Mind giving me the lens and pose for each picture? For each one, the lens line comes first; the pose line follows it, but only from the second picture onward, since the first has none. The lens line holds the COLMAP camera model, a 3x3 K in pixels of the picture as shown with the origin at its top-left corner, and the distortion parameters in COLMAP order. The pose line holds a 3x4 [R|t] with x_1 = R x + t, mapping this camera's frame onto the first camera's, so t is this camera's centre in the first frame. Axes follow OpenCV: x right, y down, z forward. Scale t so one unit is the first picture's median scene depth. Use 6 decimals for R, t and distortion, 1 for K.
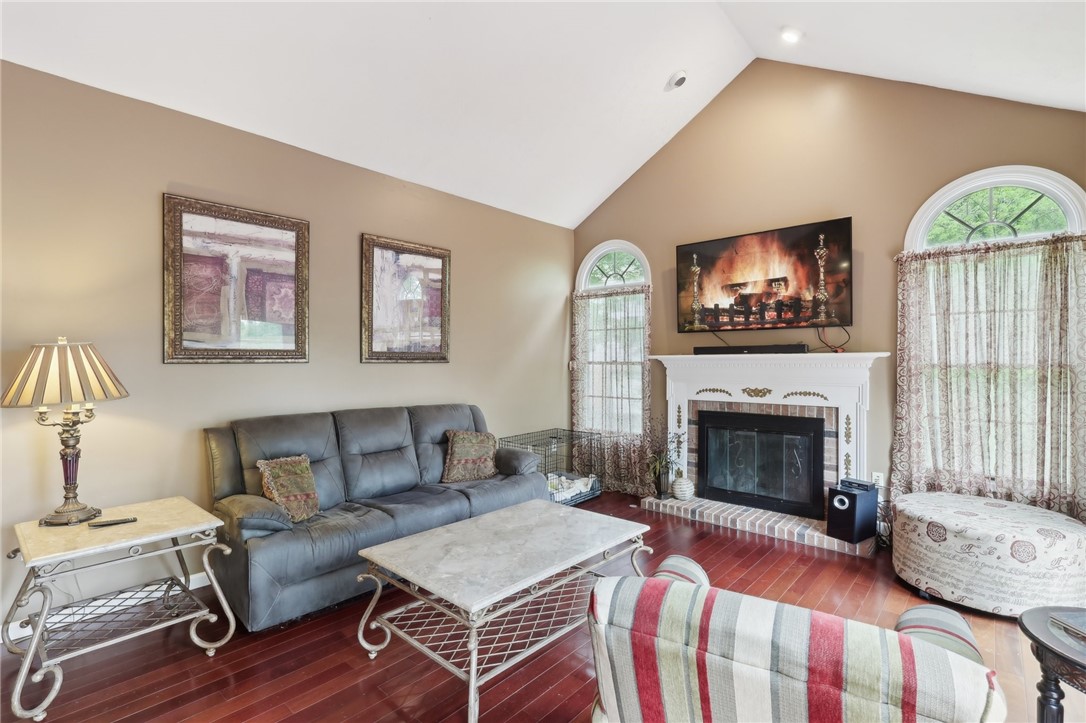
lens RADIAL K [[497.6, 0, 543.0], [0, 497.6, 361.5], [0, 0, 1]] dist [0.001717, 0.000466]
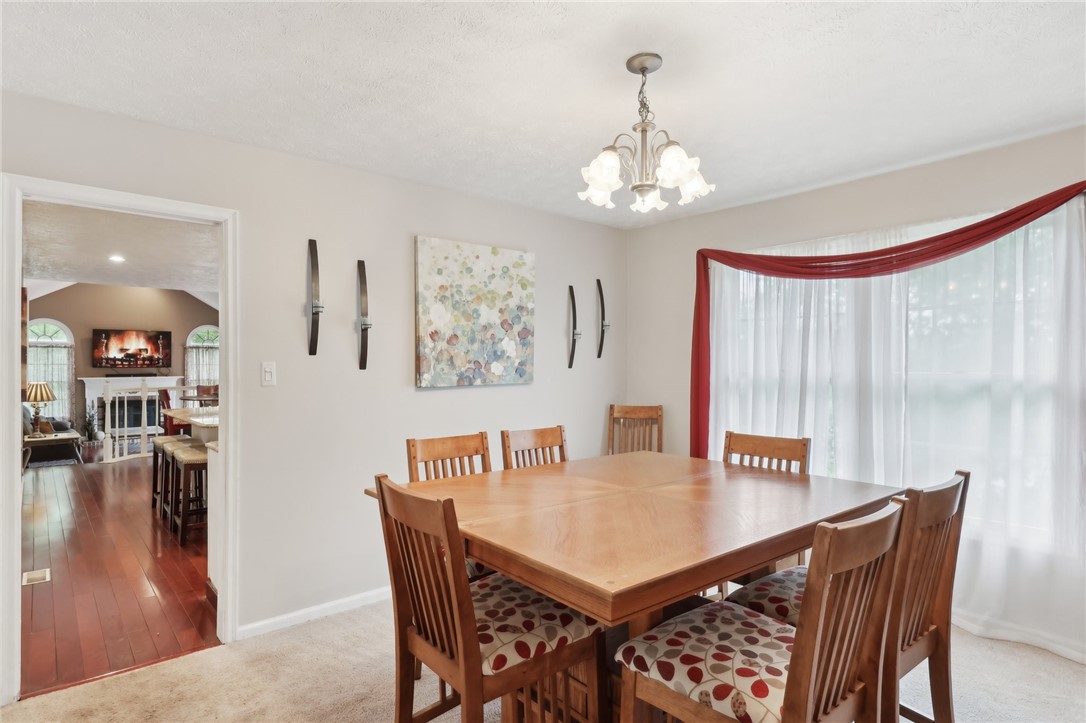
lens RADIAL K [[602.1, 0, 543.0], [0, 602.1, 361.5], [0, 0, 1]] dist [0.001156, -0.000062]
pose [[0.129190, 0.002101, 0.991618, -2.384299], [-0.001694, 0.999997, -0.001898, -0.092211], [-0.991618, -0.001435, 0.129194, -1.502580]]
